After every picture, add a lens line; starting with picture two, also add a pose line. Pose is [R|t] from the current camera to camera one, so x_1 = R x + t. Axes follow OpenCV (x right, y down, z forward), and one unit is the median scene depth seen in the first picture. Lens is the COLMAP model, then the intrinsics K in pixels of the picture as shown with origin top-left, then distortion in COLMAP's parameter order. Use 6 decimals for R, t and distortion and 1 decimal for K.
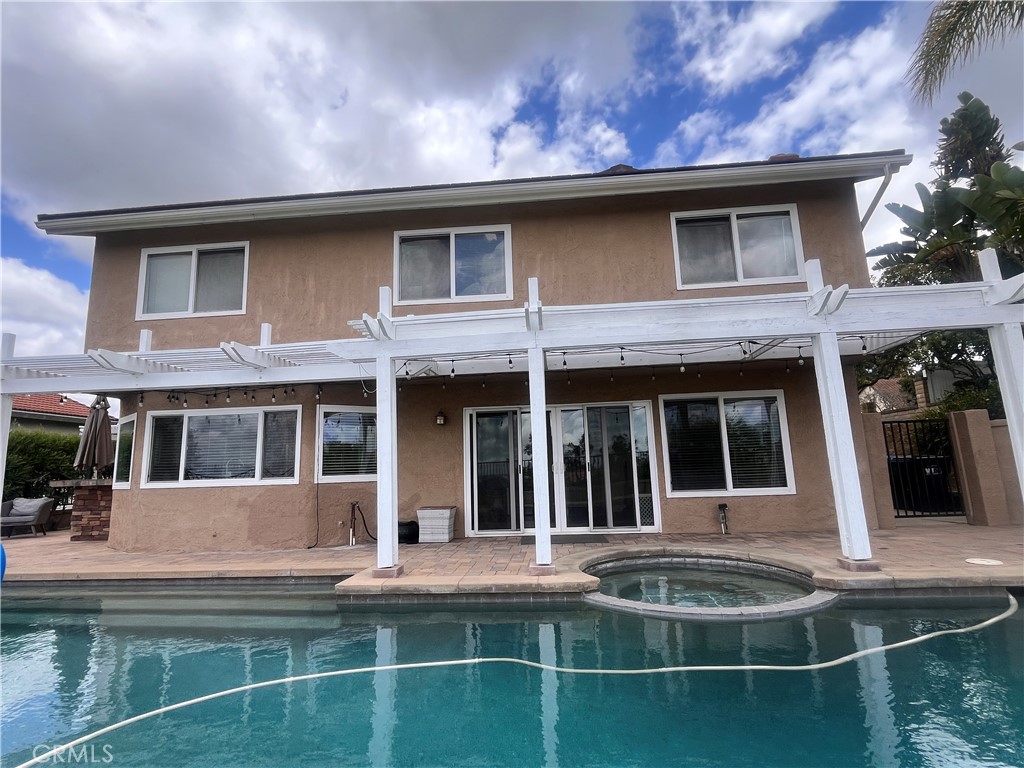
lens RADIAL K [[499.3, 0, 507.5], [0, 499.3, 386.6], [0, 0, 1]] dist [-0.003318, 0.000064]
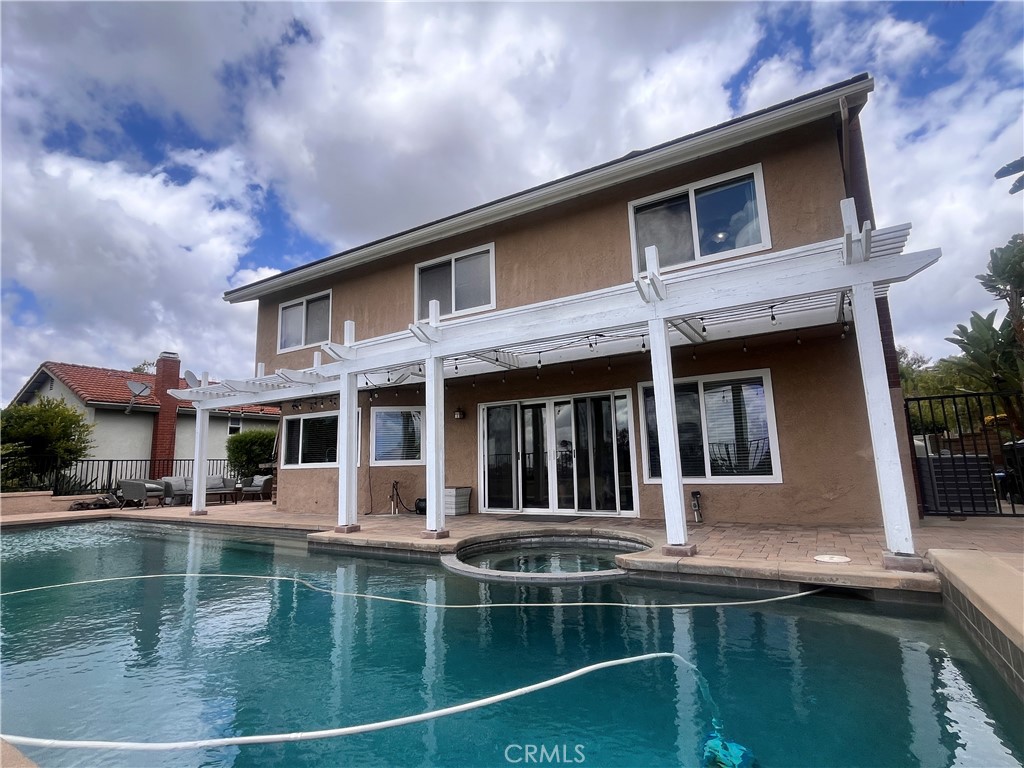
lens RADIAL K [[499.3, 0, 511.0], [0, 499.3, 386.5], [0, 0, 1]] dist [-0.003318, 0.000064]
pose [[0.898404, -0.060158, -0.435029, 0.532970], [0.069808, 0.997541, 0.006220, -0.000166], [0.433585, -0.035956, 0.900395, -0.023452]]
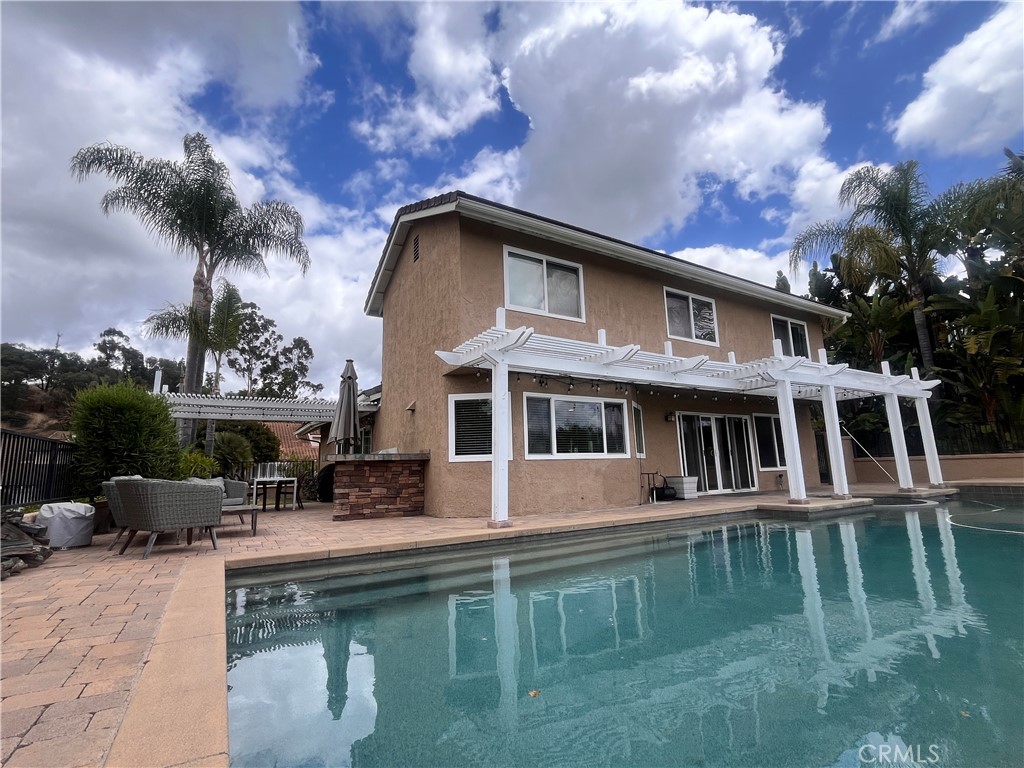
lens RADIAL K [[472.2, 0, 505.9], [0, 472.2, 381.8], [0, 0, 1]] dist [0.003470, -0.000210]
pose [[0.812739, 0.116025, 0.570958, -1.415832], [-0.095536, 0.993246, -0.065846, 0.104613], [-0.574742, -0.001032, 0.818334, 0.146536]]
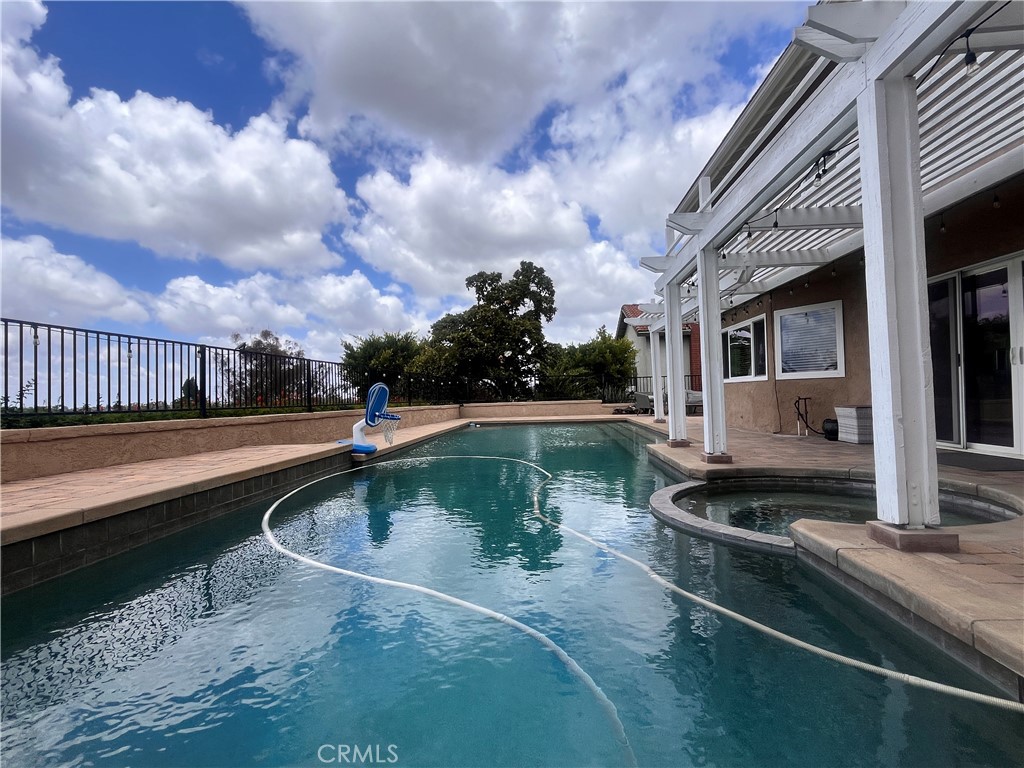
lens RADIAL K [[499.3, 0, 510.7], [0, 499.3, 383.5], [0, 0, 1]] dist [-0.003318, 0.000064]
pose [[0.002364, 0.007603, -0.999968, 0.757249], [0.191985, 0.981366, 0.007915, 0.074211], [0.981395, -0.191997, 0.000861, 0.389146]]
